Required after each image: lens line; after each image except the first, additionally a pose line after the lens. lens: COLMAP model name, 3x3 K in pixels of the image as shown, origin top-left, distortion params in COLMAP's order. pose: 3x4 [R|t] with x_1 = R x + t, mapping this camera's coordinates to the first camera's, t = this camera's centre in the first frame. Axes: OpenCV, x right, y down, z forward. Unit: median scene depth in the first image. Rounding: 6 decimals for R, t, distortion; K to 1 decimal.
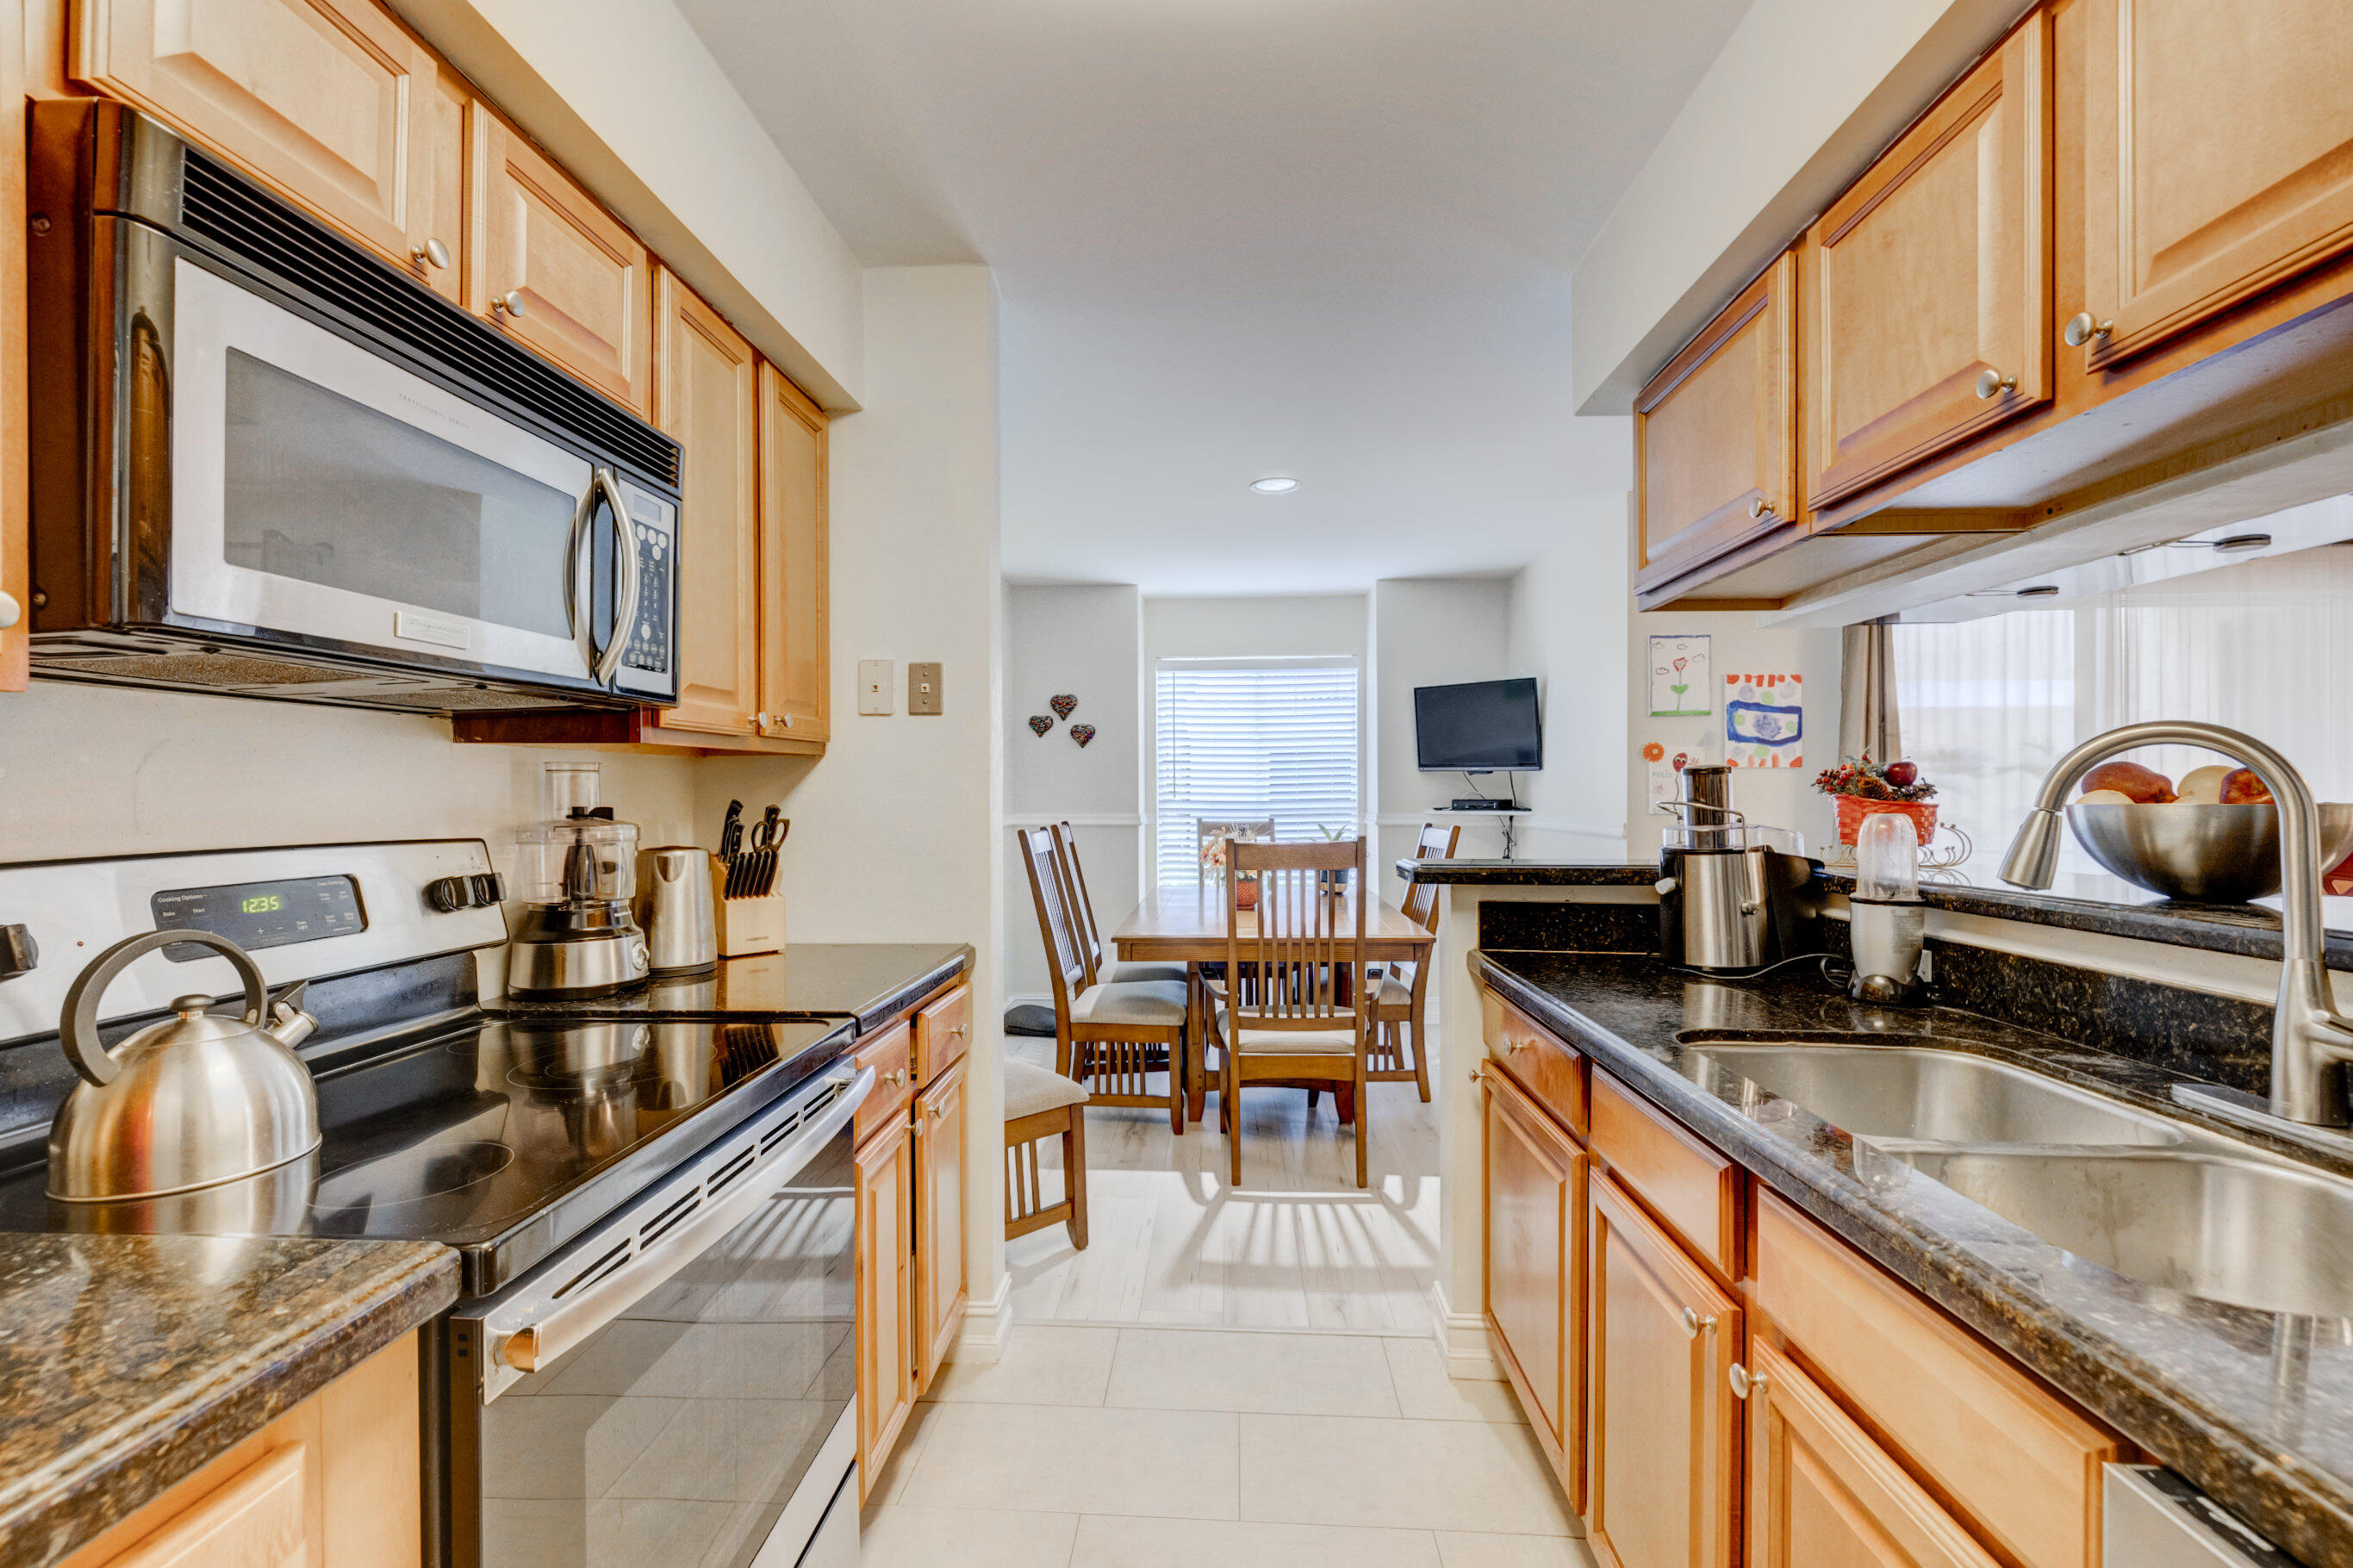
lens RADIAL K [[998.4, 0, 1139.5], [0, 998.4, 786.9], [0, 0, 1]] dist [-0.000077, 0.000376]
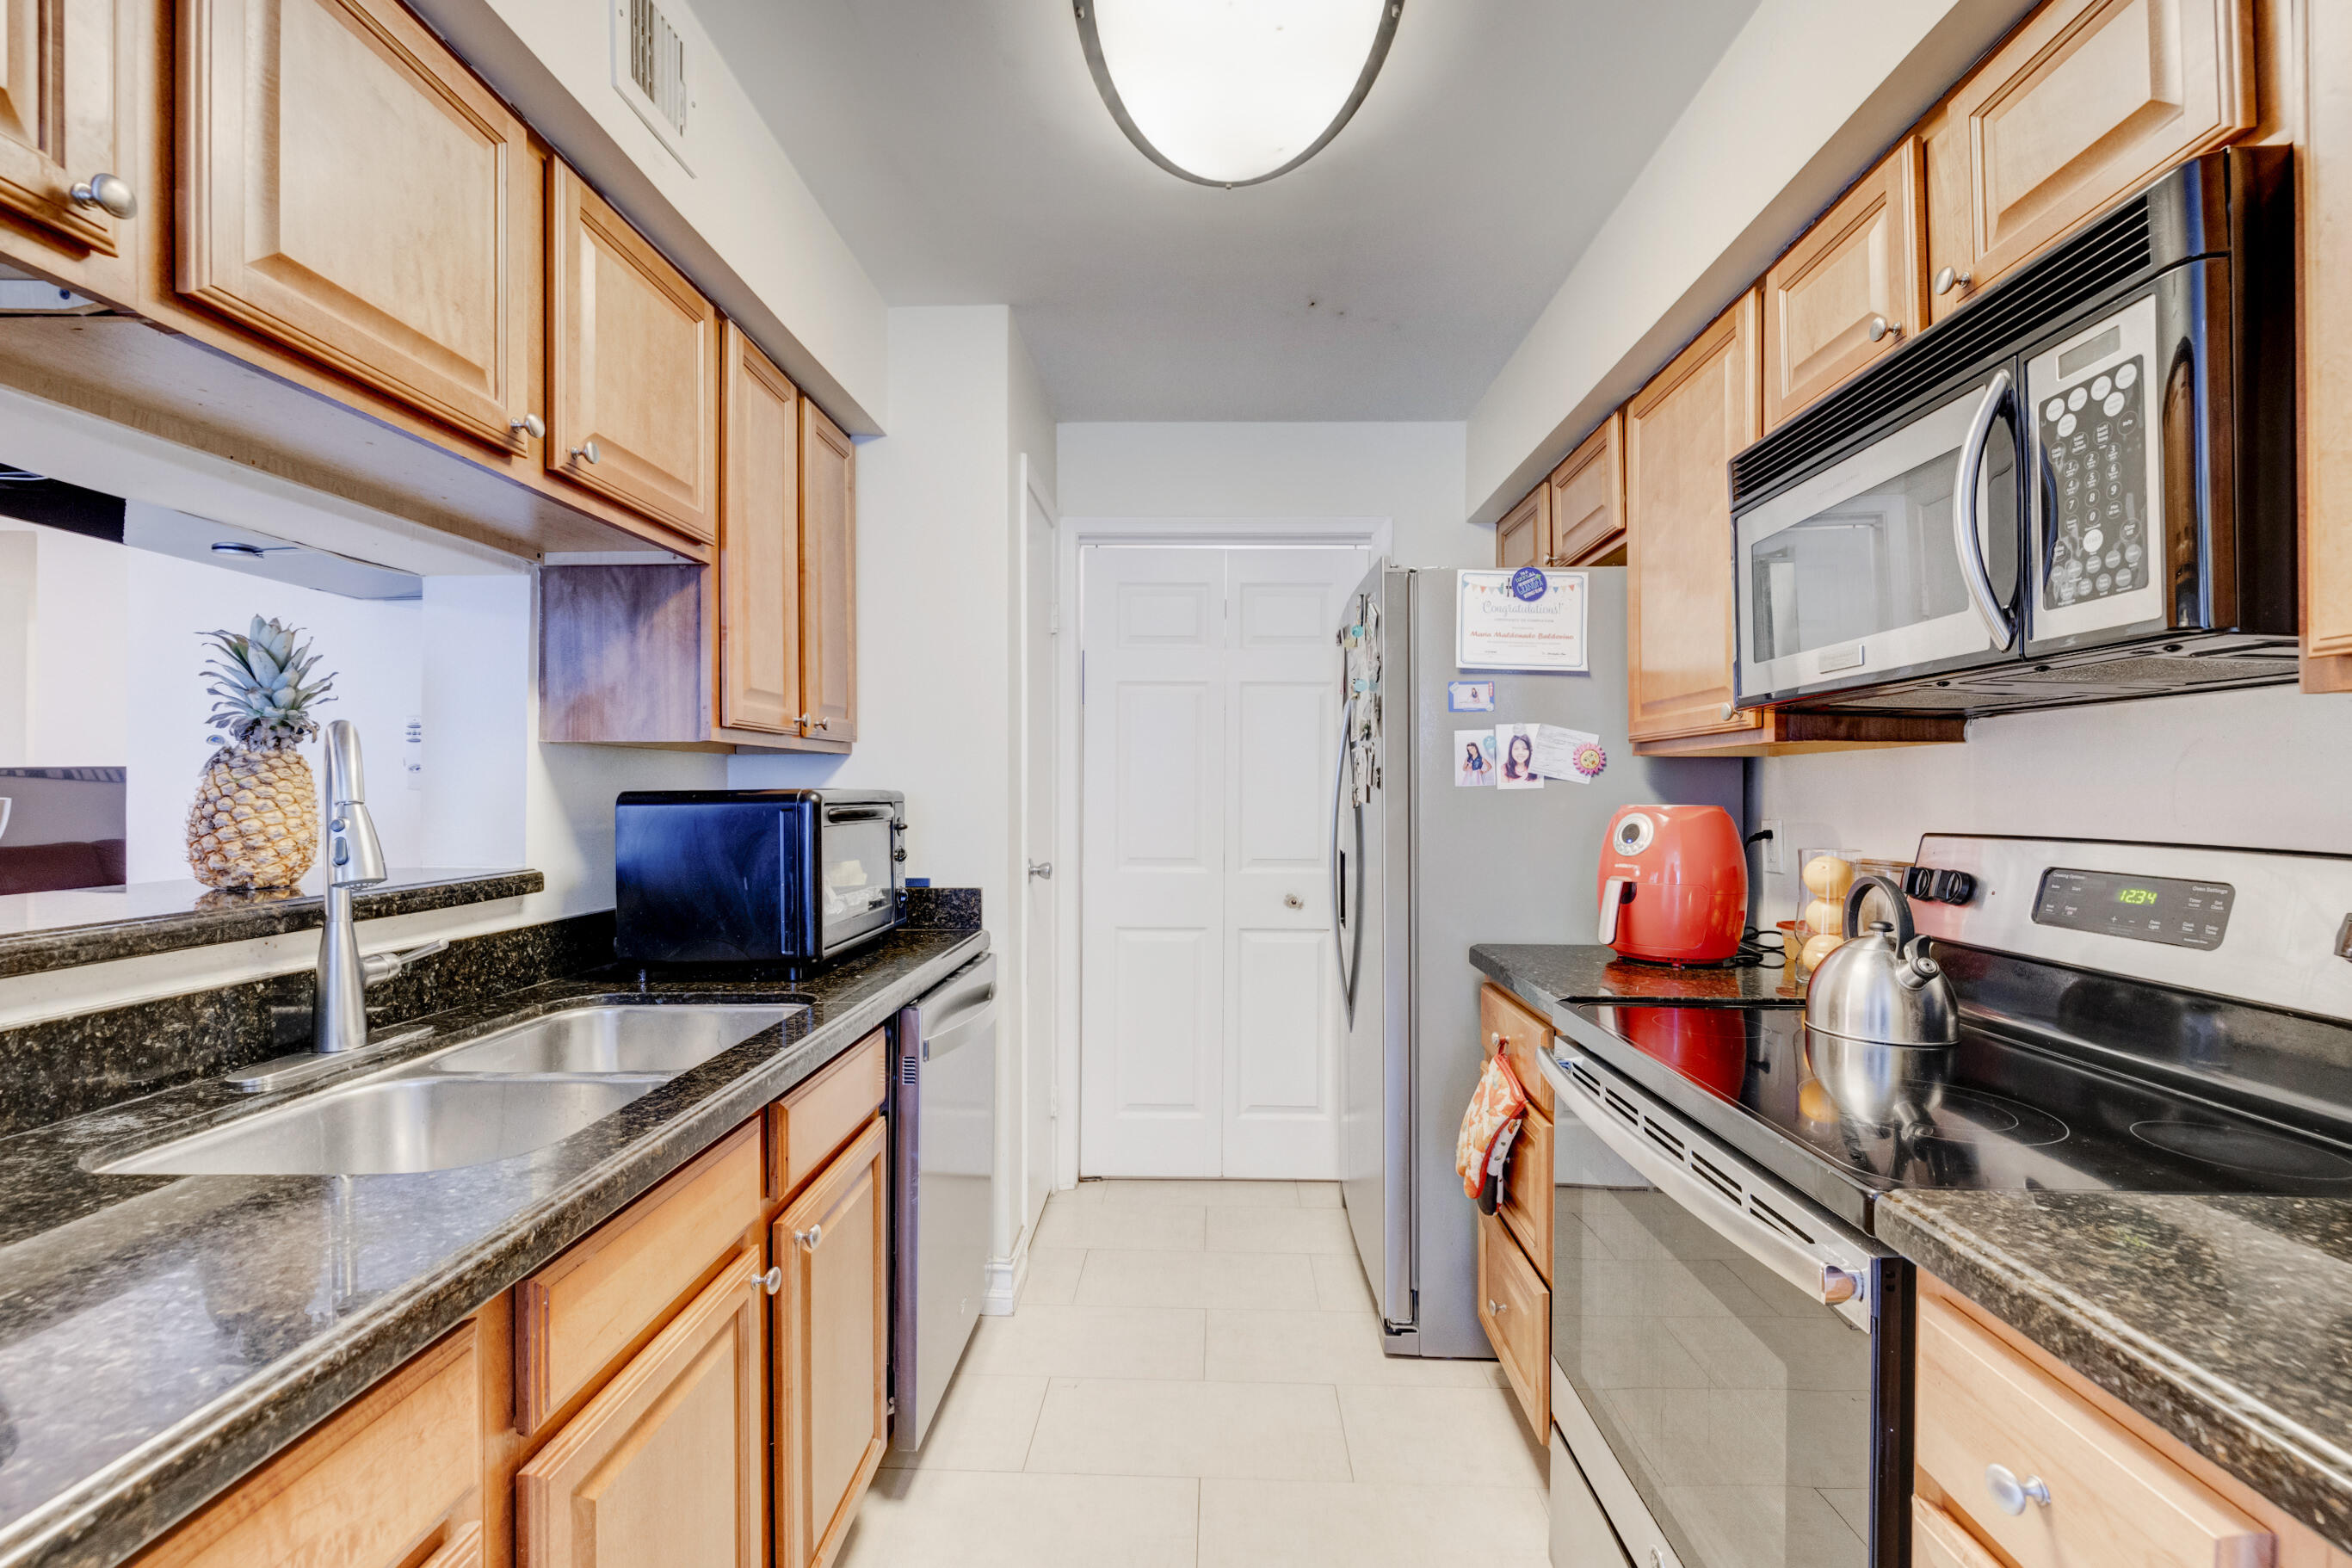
lens RADIAL K [[963.0, 0, 1178.2], [0, 963.0, 795.5], [0, 0, 1]] dist [0.002227, -0.000004]
pose [[-0.998312, -0.001450, -0.058064, 0.054118], [-0.001289, 0.999995, -0.002802, 0.005426], [0.058068, -0.002723, -0.998309, 0.608472]]
